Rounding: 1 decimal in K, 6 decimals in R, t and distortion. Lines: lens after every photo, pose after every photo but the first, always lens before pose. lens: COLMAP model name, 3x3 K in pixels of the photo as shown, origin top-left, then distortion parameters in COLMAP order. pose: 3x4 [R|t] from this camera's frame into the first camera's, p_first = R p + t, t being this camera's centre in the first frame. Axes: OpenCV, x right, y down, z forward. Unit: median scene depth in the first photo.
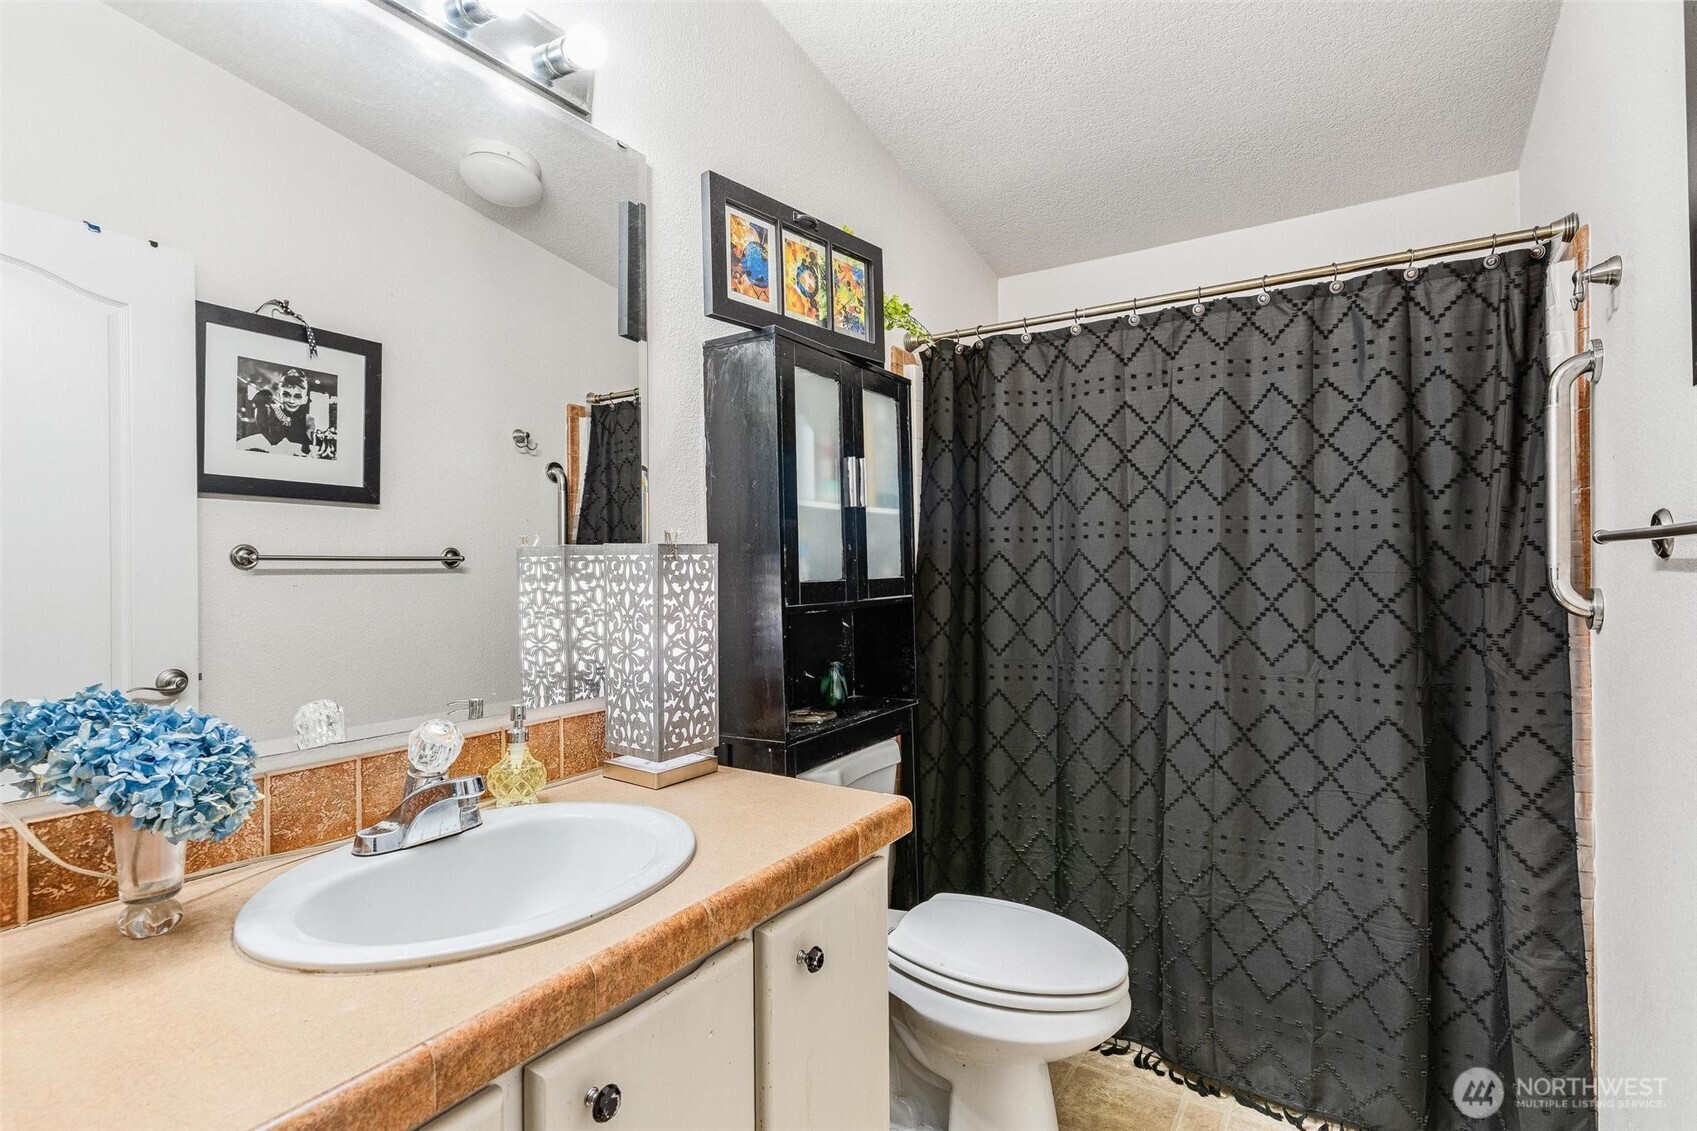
lens RADIAL K [[814.0, 0, 850.0], [0, 814.0, 568.9], [0, 0, 1]] dist [0.003296, -0.001113]
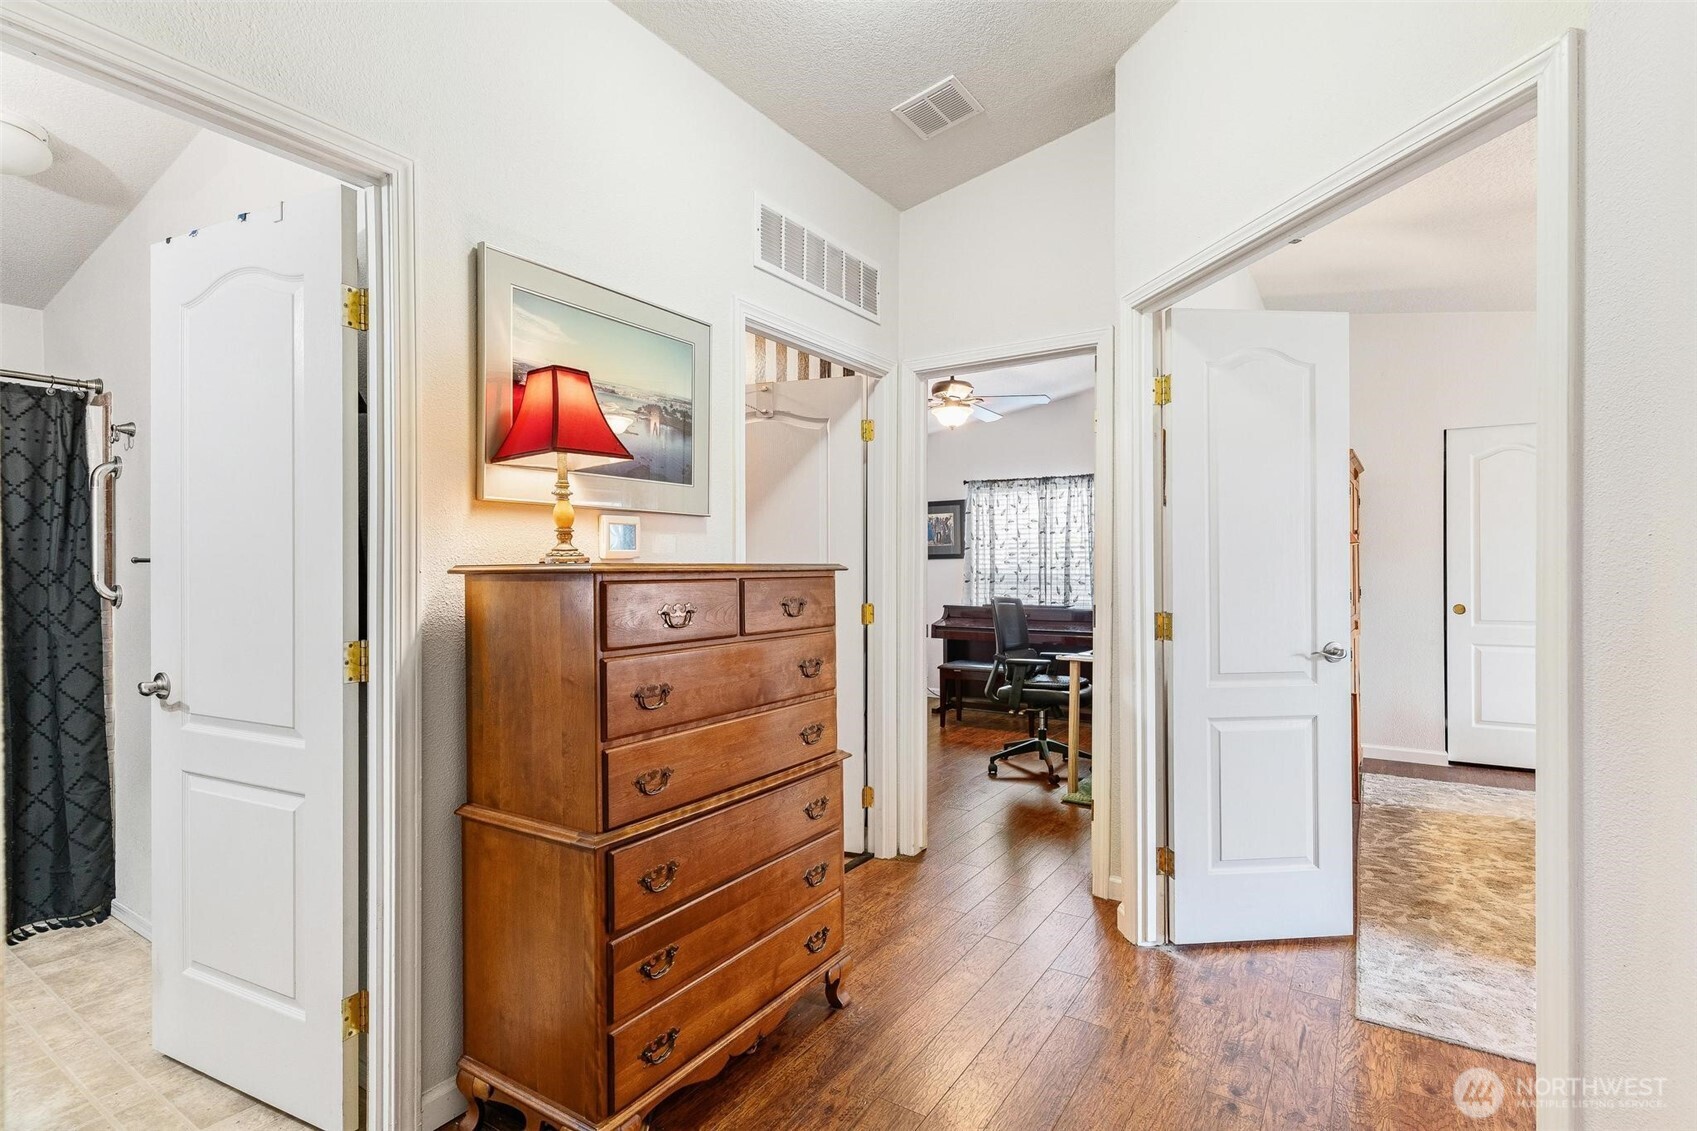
lens RADIAL K [[814.0, 0, 852.2], [0, 814.0, 567.4], [0, 0, 1]] dist [0.003296, -0.001113]
pose [[0.014659, 0.006994, 0.999868, -0.900131], [0.002976, 0.999971, -0.007038, 0.000947], [-0.999888, 0.003079, 0.014637, -0.698027]]
